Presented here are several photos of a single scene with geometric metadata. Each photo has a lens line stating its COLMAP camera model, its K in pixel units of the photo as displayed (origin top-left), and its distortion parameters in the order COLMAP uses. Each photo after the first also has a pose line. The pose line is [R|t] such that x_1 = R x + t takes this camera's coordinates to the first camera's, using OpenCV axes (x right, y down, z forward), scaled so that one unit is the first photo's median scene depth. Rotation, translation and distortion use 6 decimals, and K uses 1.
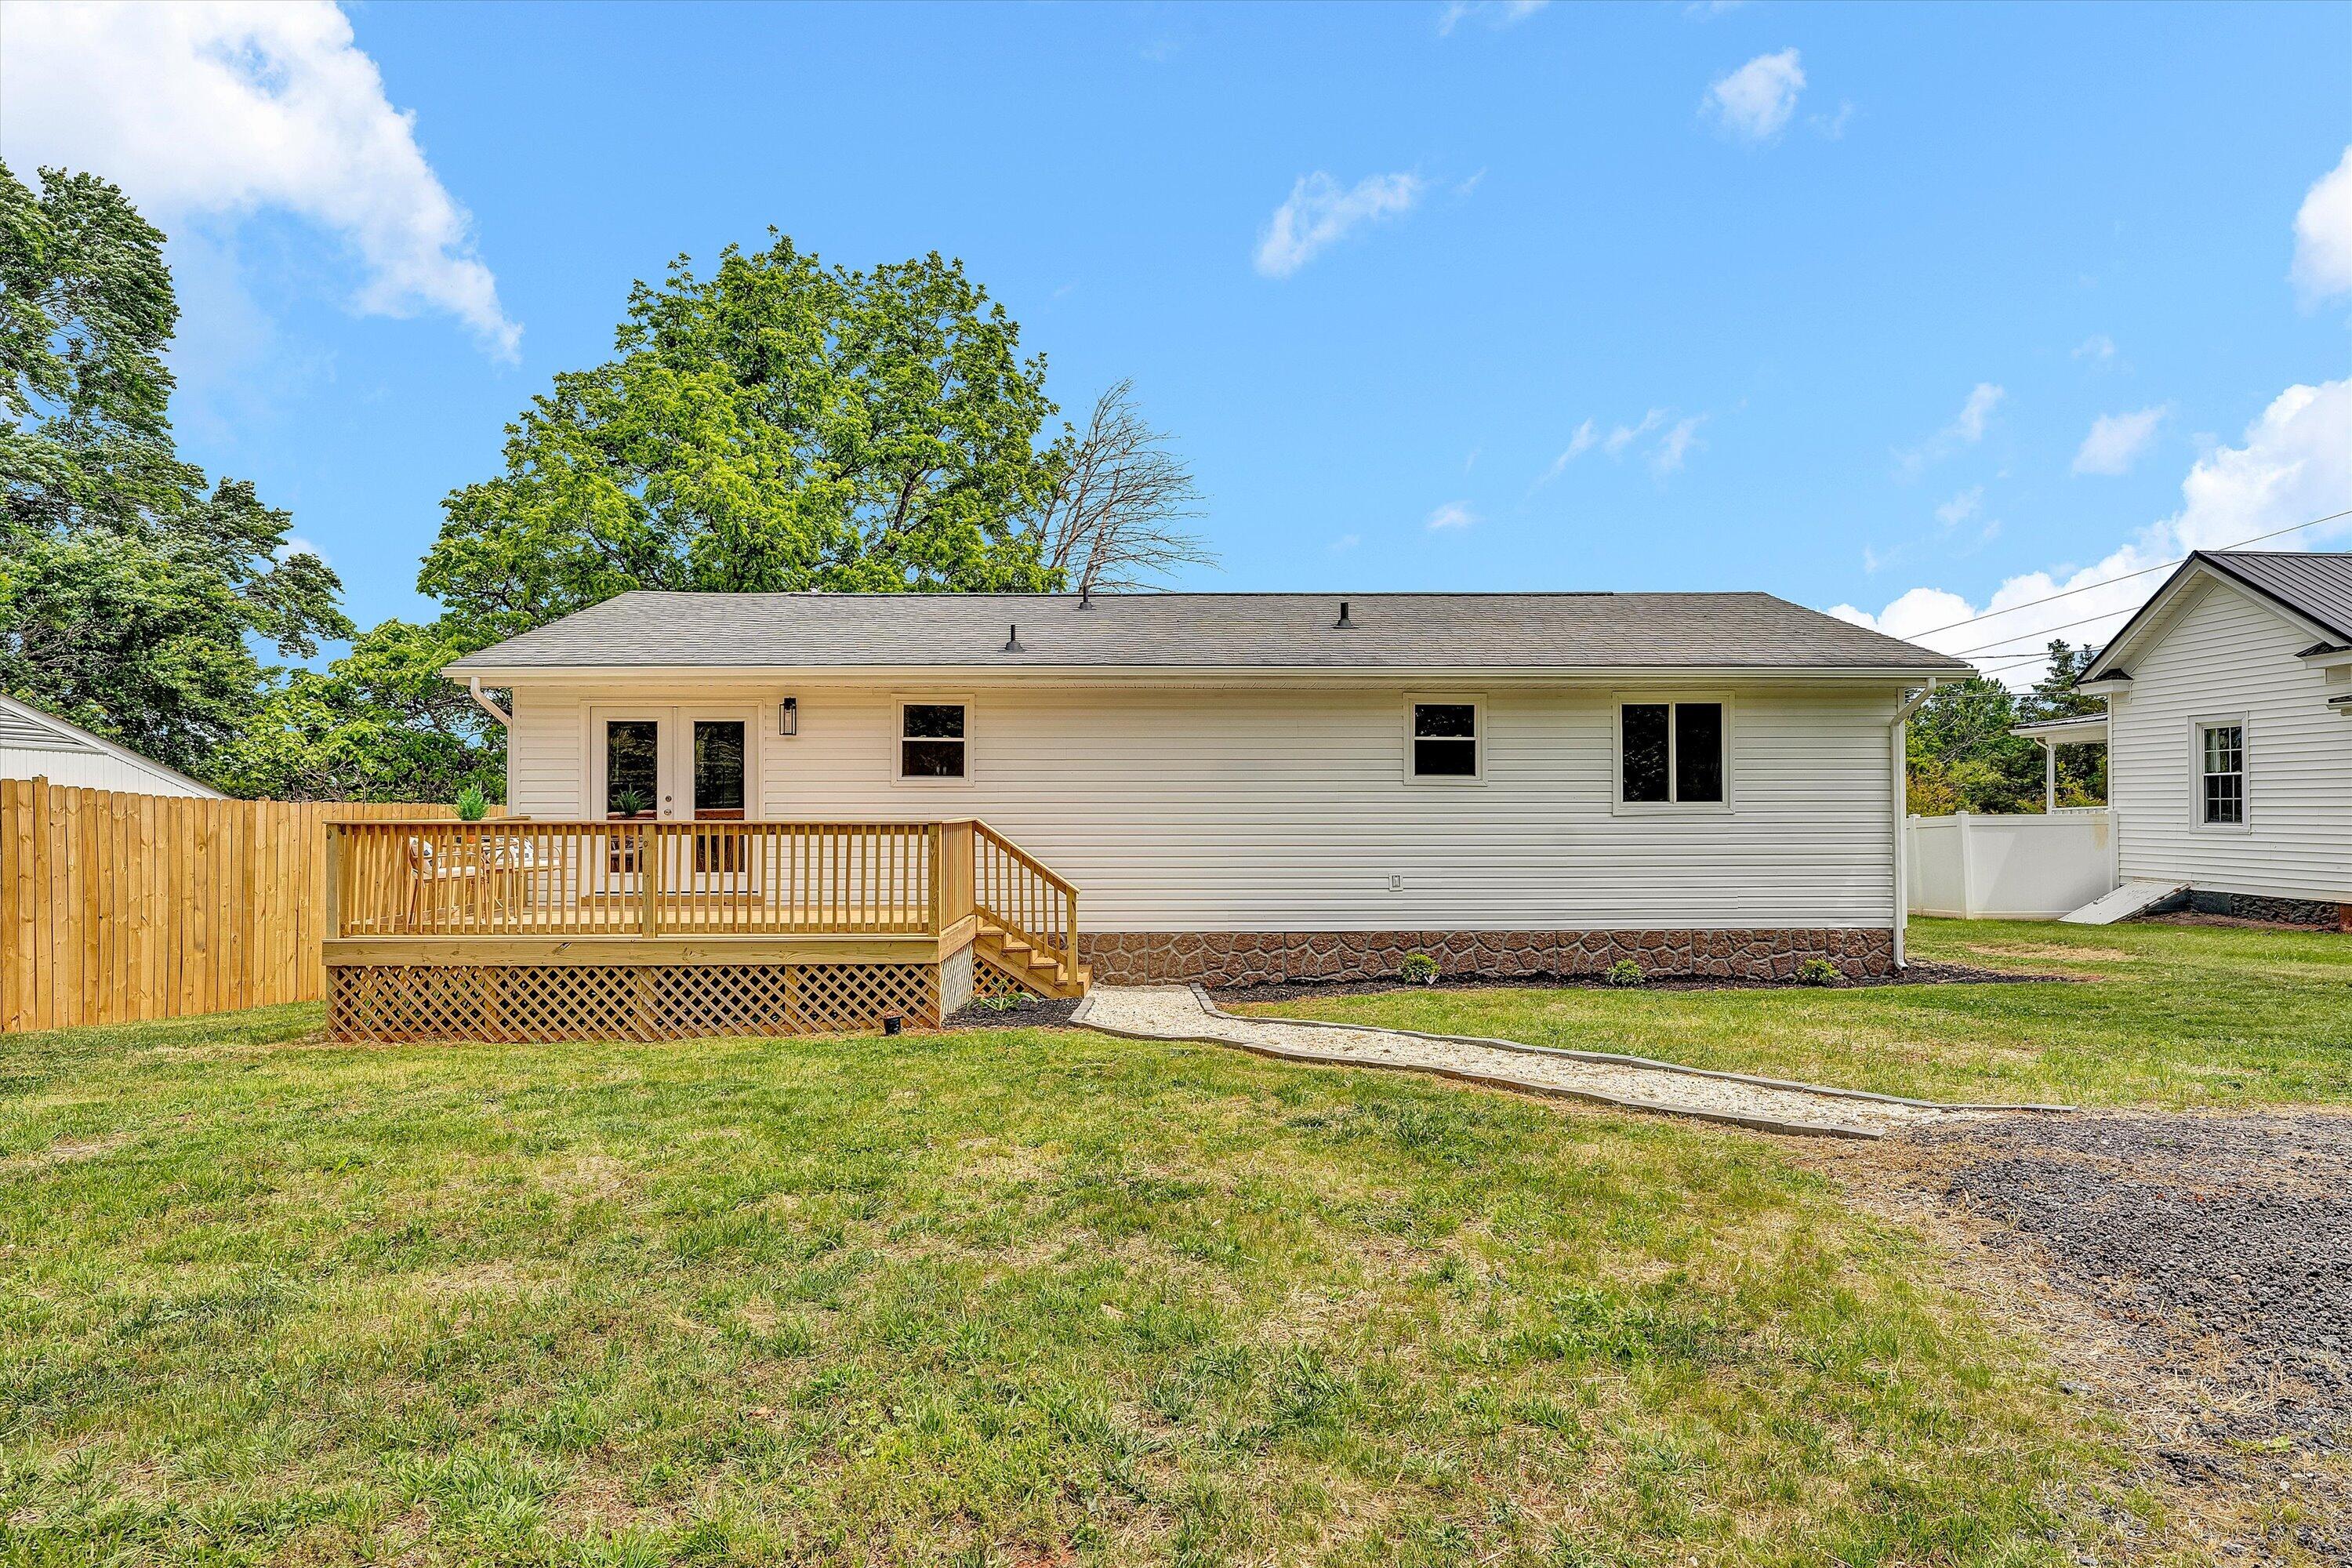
lens RADIAL K [[1254.4, 0, 1173.1], [0, 1254.4, 793.7], [0, 0, 1]] dist [0.002177, -0.000049]
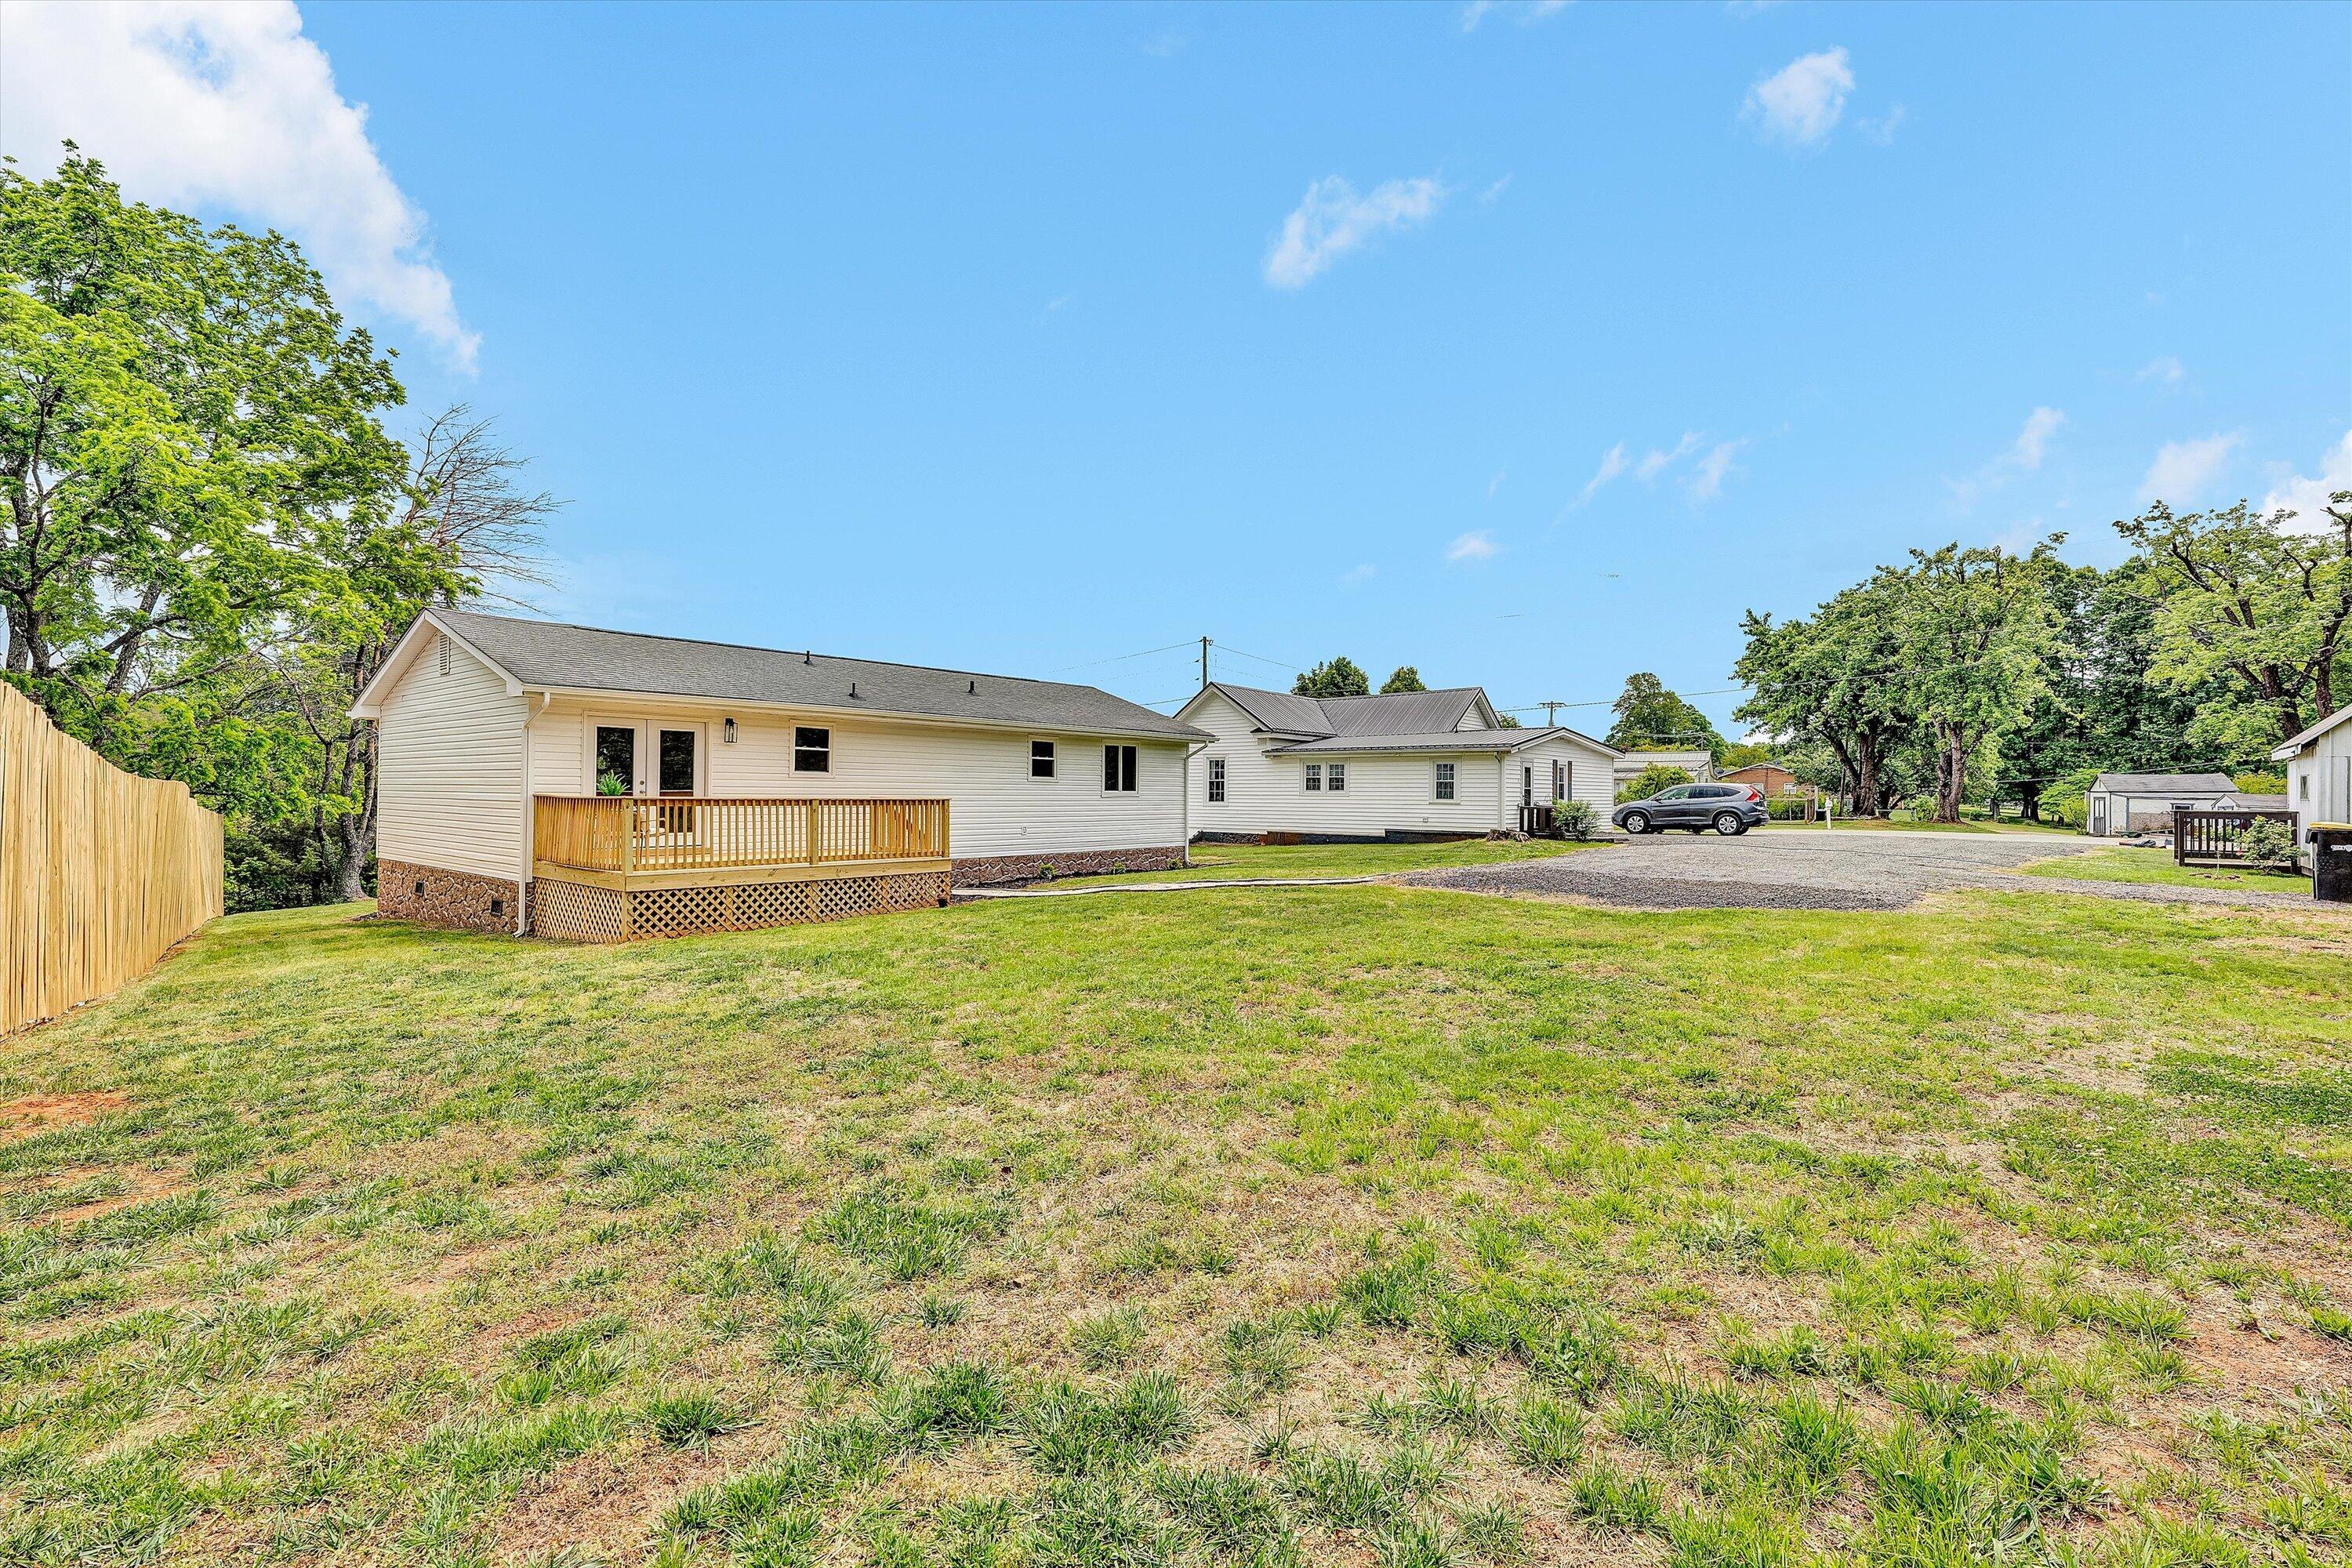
lens RADIAL K [[1023.7, 0, 1175.2], [0, 1023.7, 789.4], [0, 0, 1]] dist [-0.001882, 0.000285]
pose [[0.655459, 0.011064, 0.755150, -0.886981], [-0.019256, 0.999812, 0.002065, -0.001858], [-0.754986, -0.015894, 0.655549, -0.240254]]
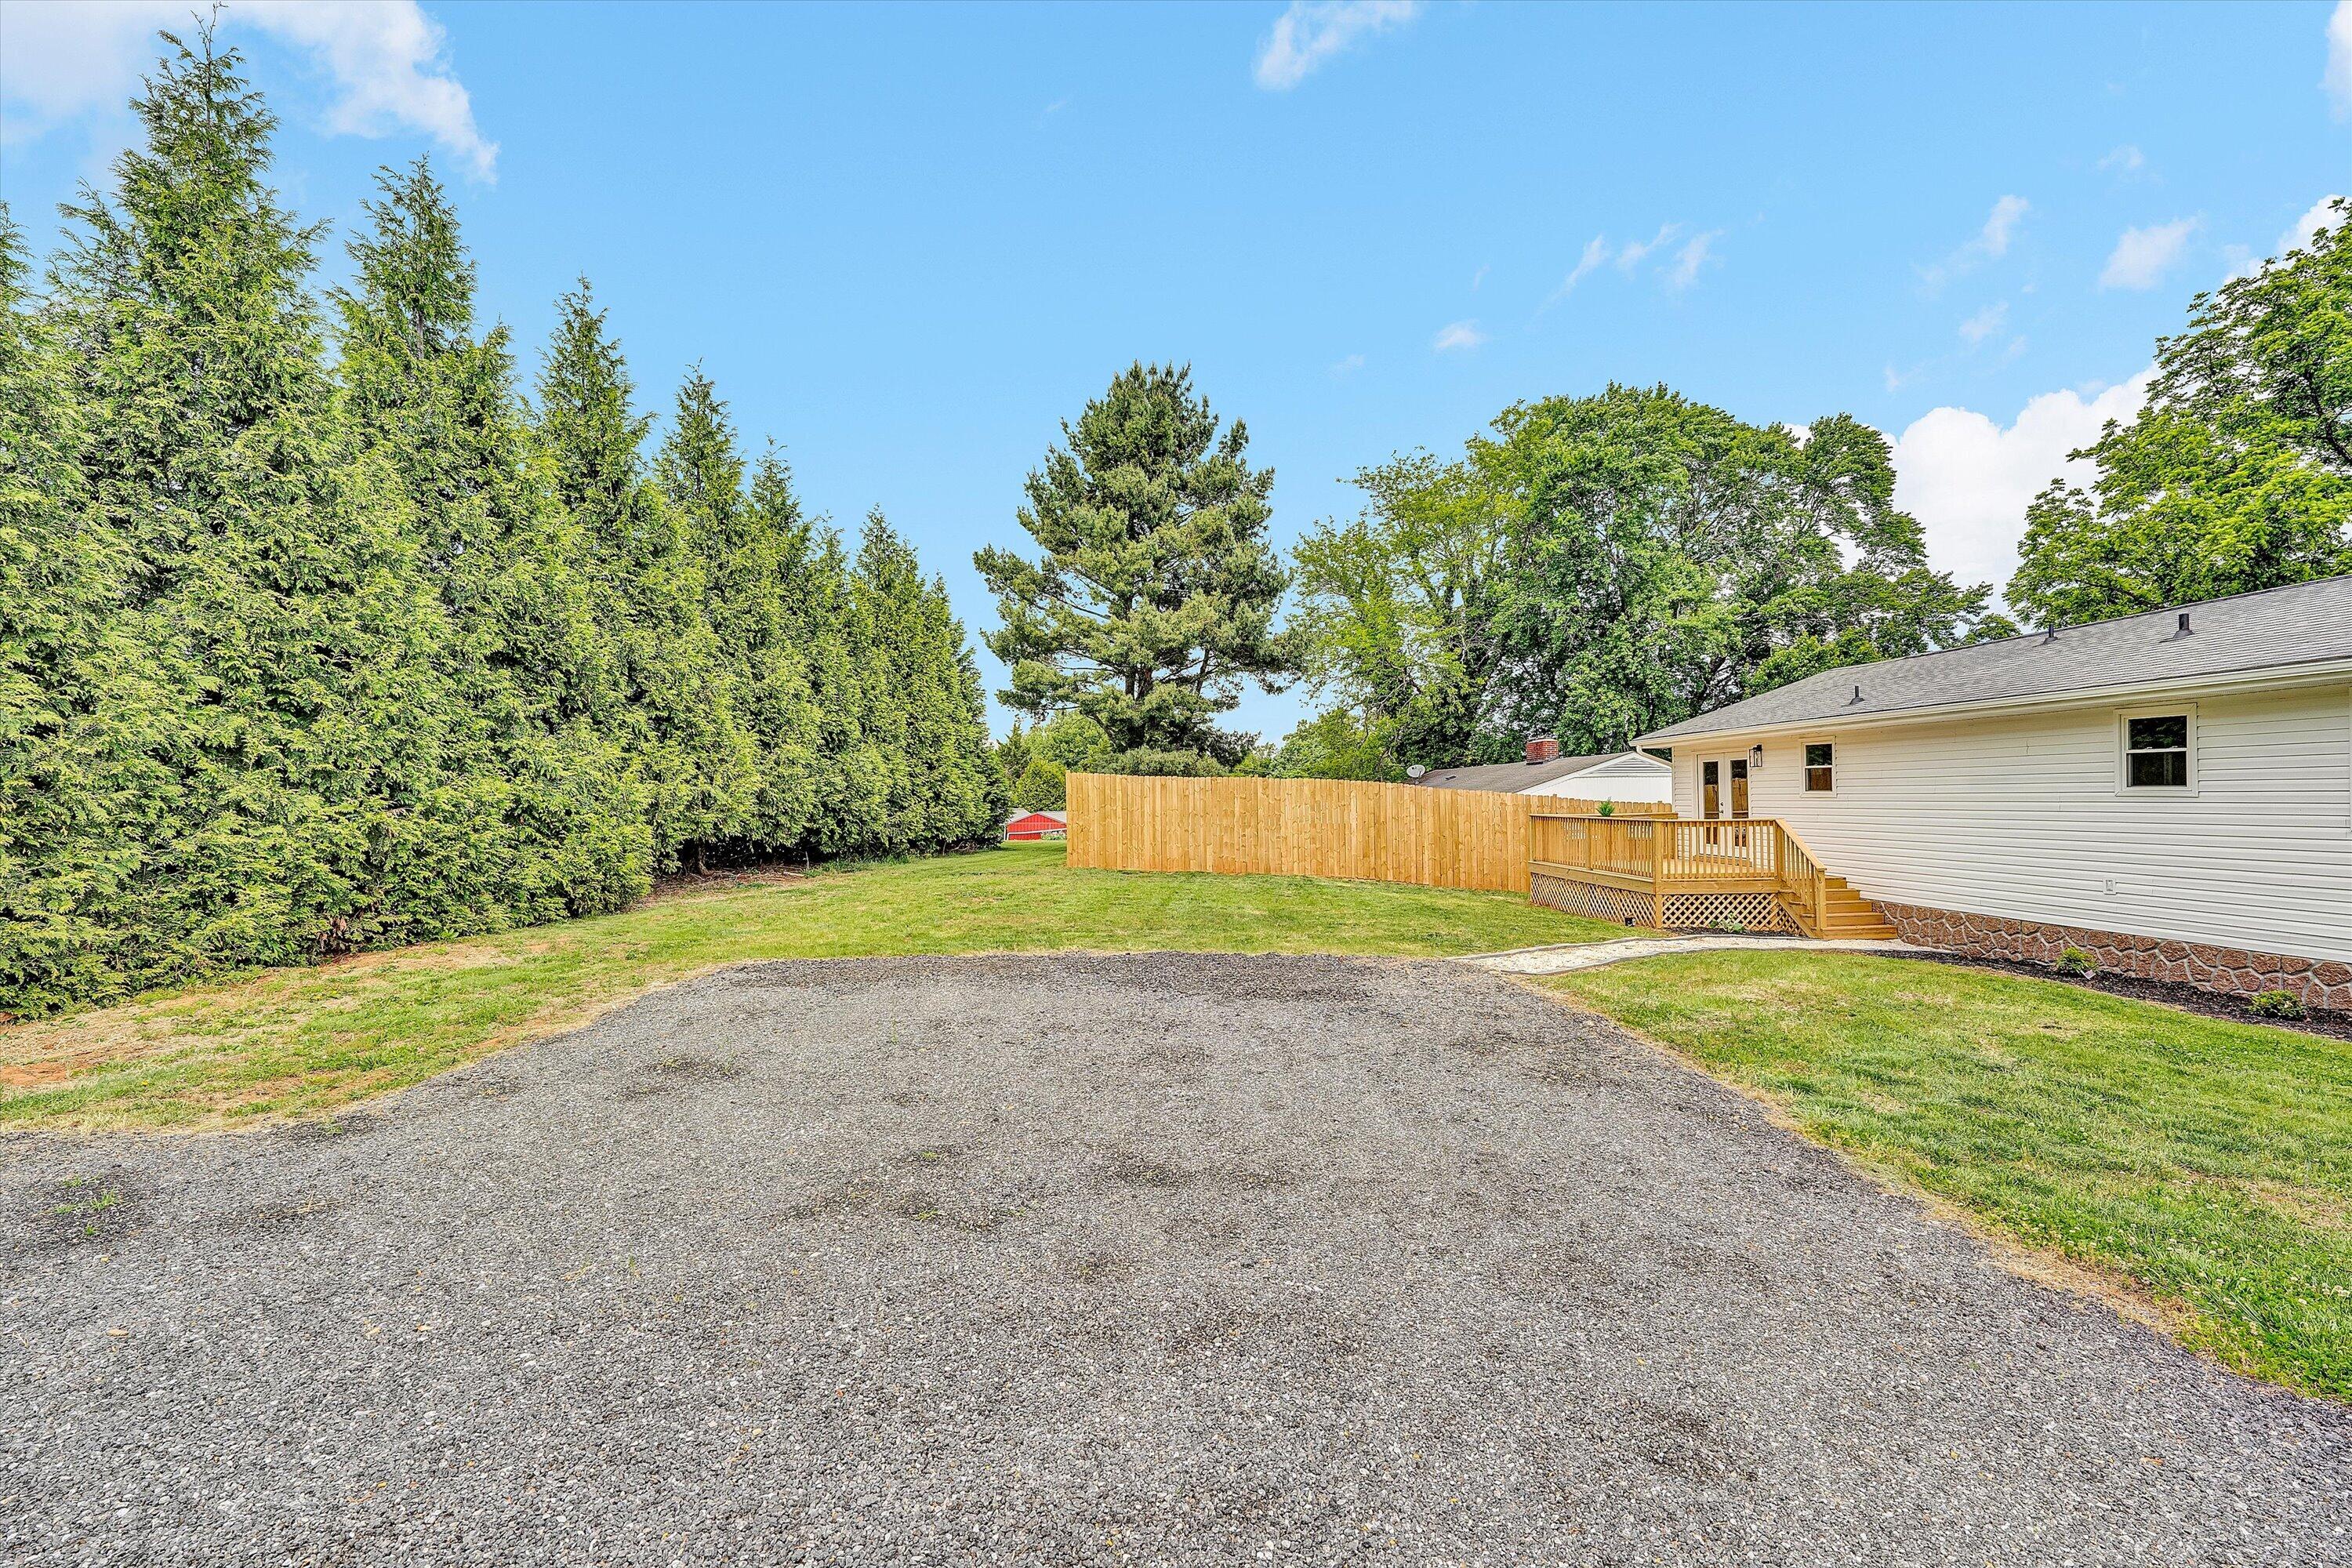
lens RADIAL K [[1023.7, 0, 1187.8], [0, 1023.7, 789.5], [0, 0, 1]] dist [-0.001882, 0.000285]
pose [[0.047937, -0.007234, -0.998824, 1.014276], [0.015196, 0.999863, -0.006513, -0.018859], [0.998735, -0.014866, 0.048040, 0.168058]]
